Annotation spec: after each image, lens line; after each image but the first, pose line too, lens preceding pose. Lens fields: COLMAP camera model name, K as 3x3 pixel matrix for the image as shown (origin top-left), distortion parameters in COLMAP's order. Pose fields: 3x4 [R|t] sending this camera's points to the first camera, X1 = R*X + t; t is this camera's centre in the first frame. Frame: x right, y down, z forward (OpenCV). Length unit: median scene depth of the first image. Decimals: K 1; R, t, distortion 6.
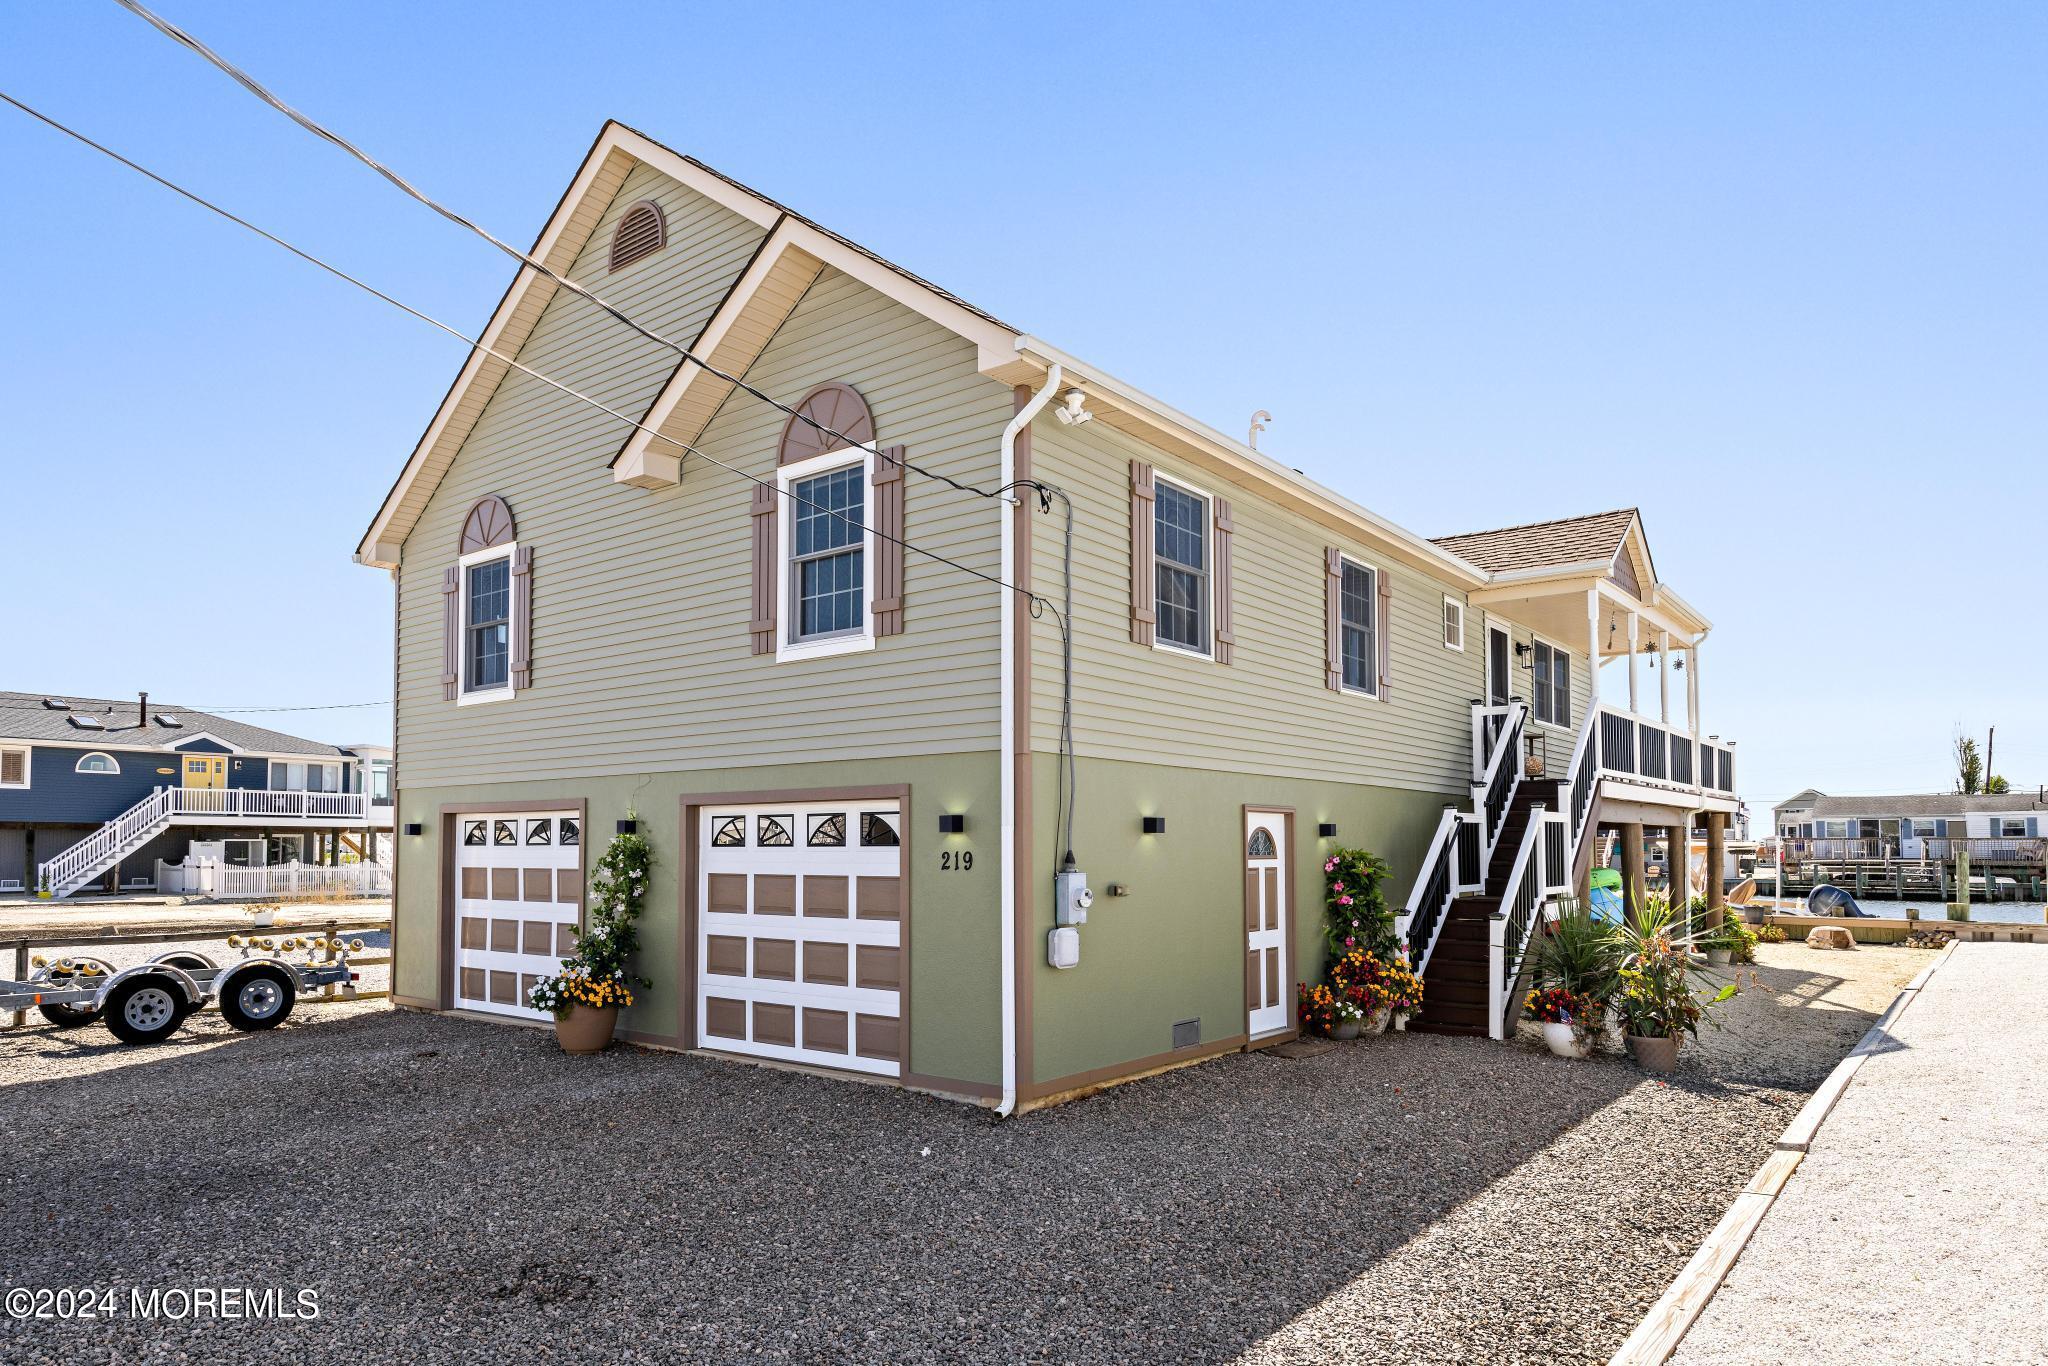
lens RADIAL K [[1271.3, 0, 1019.9], [0, 1271.3, 792.9], [0, 0, 1]] dist [0.001917, 0.002166]
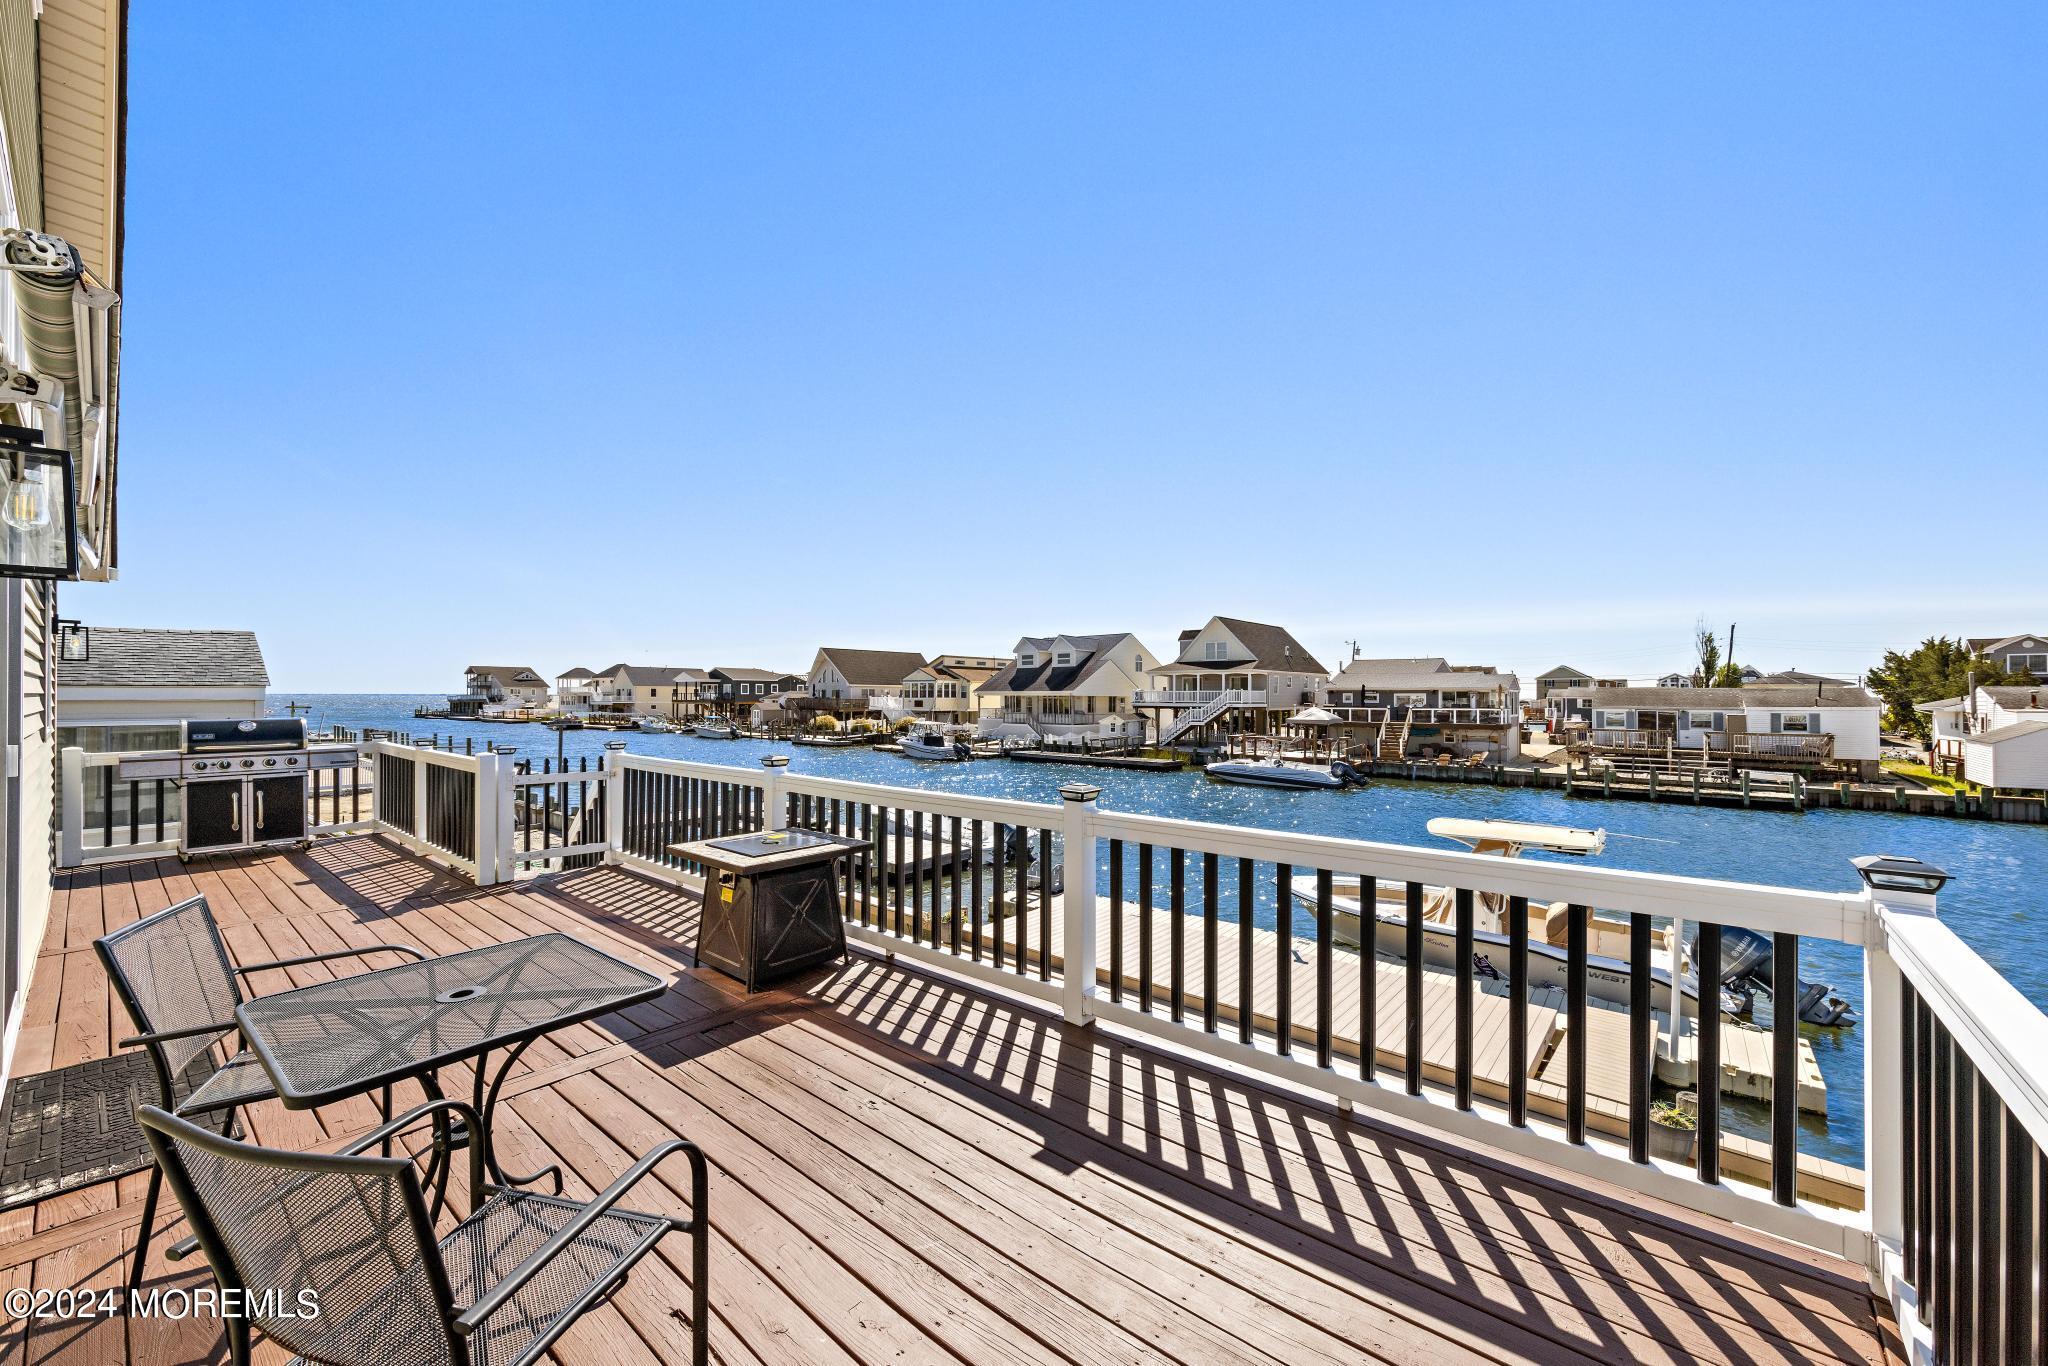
lens RADIAL K [[775.6, 0, 1041.8], [0, 775.6, 691.5], [0, 0, 1]] dist [0.007725, -0.000295]
pose [[0.999698, 0.000476, -0.024565, 0.295023], [0.000463, 0.999269, 0.038217, -0.037785], [0.024565, -0.038217, 0.998967, 0.570754]]
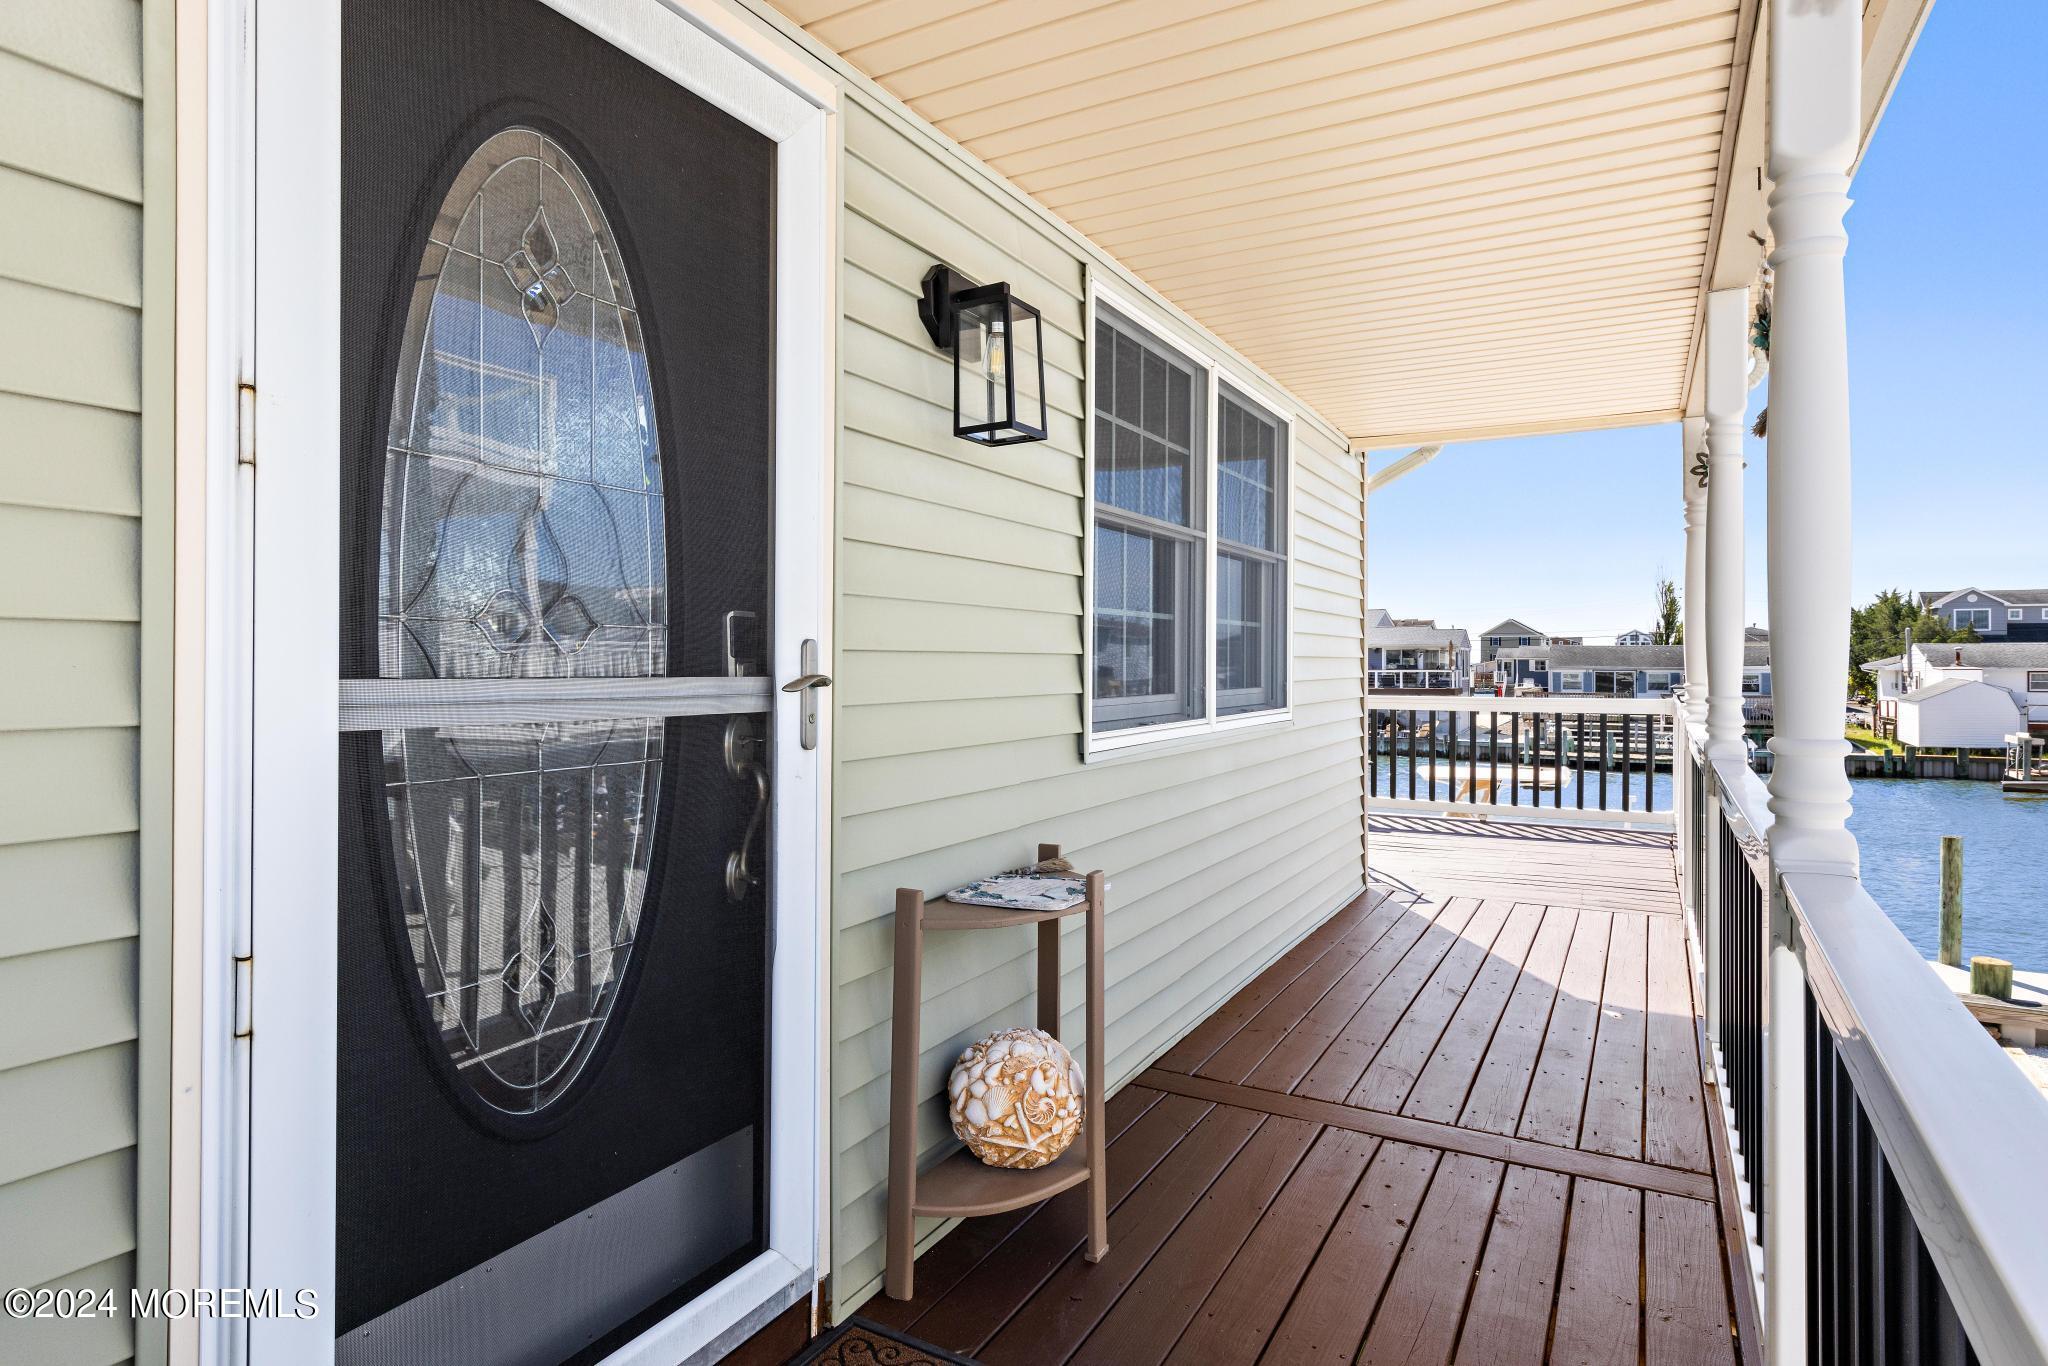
lens RADIAL K [[1107.9, 0, 1026.1], [0, 1107.9, 671.3], [0, 0, 1]] dist [0.004196, 0.000963]
pose [[0.987818, -0.003252, 0.155580, 0.191435], [-0.005209, 0.998531, 0.053941, -0.039247], [-0.155527, -0.054094, 0.986349, 0.434239]]
